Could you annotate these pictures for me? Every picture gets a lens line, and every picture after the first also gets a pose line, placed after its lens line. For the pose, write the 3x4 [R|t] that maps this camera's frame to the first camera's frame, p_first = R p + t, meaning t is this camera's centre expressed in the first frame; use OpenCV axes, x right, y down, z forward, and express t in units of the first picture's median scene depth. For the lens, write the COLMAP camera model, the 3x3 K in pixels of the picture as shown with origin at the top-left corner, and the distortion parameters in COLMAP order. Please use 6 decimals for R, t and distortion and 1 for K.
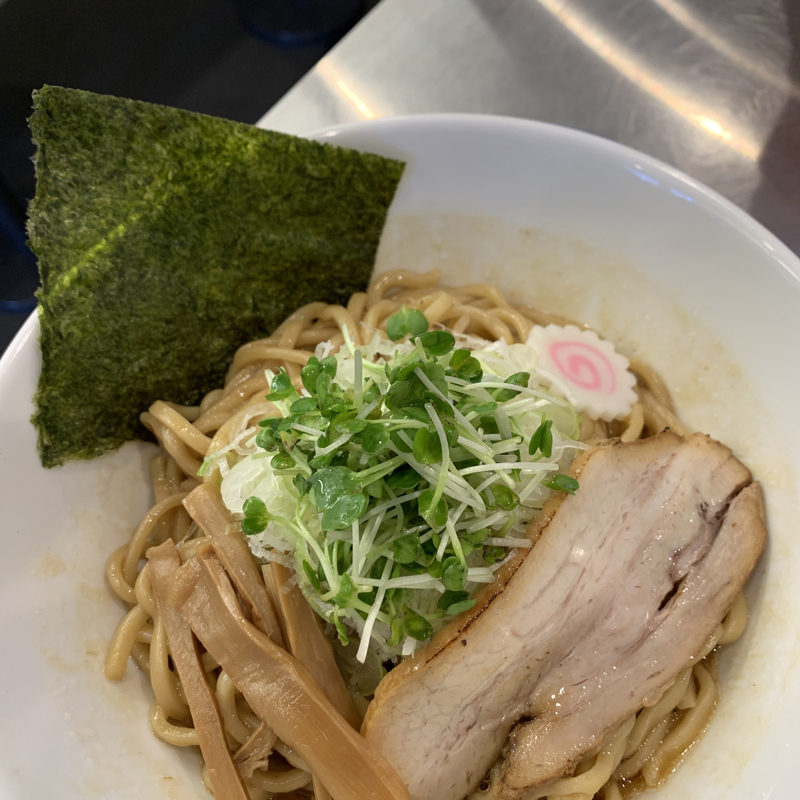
lens RADIAL K [[816.0, 0, 399.4], [0, 816.0, 399.6], [0, 0, 1]] dist [-0.066446, 0.000000]
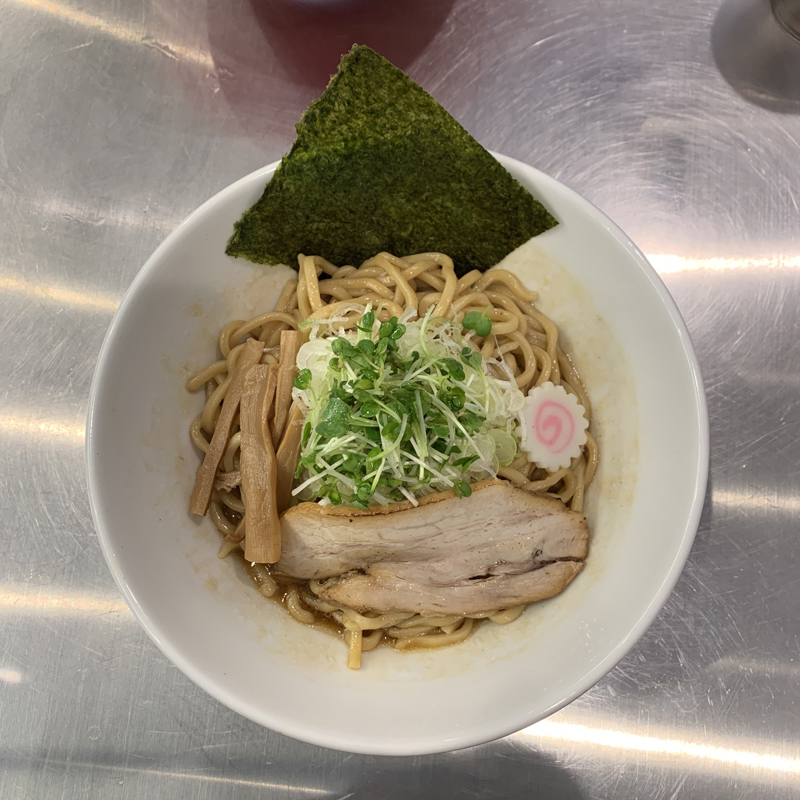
lens RADIAL K [[816.0, 0, 400.2], [0, 816.0, 400.4], [0, 0, 1]] dist [-0.066446, 0.000000]
pose [[0.767582, 0.638624, -0.054566, 0.075394], [-0.586412, 0.734084, 0.342406, -0.438349], [0.258725, -0.230827, 0.937966, -0.428012]]
